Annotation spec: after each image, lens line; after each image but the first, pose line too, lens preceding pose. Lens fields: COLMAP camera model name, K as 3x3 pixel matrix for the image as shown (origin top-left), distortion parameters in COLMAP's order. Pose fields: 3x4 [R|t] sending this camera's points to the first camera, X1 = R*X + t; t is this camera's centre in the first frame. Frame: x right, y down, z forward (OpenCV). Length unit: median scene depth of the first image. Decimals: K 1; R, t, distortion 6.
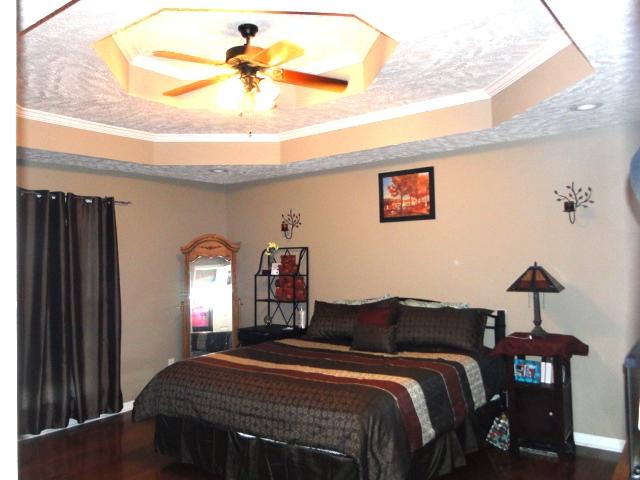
lens RADIAL K [[529.0, 0, 318.5], [0, 529.0, 236.8], [0, 0, 1]] dist [-0.005085, -0.003230]
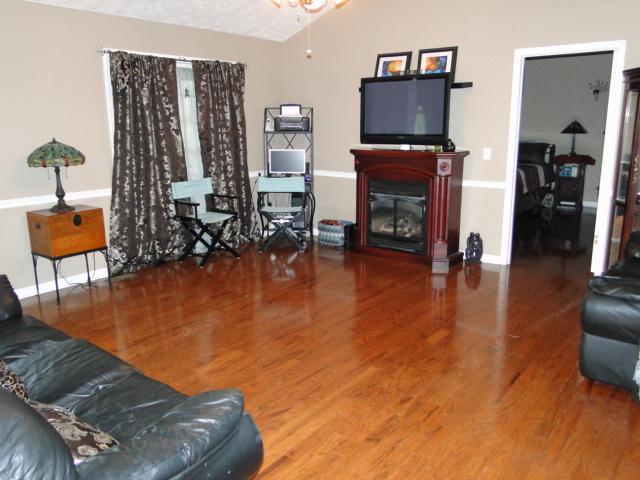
lens RADIAL K [[491.8, 0, 323.0], [0, 491.8, 241.5], [0, 0, 1]] dist [-0.017066, -0.007686]
pose [[0.999857, 0.015743, -0.006174, -0.561421], [-0.013653, 0.966961, 0.254559, 0.037353], [0.009978, -0.254439, 0.967037, -0.984839]]
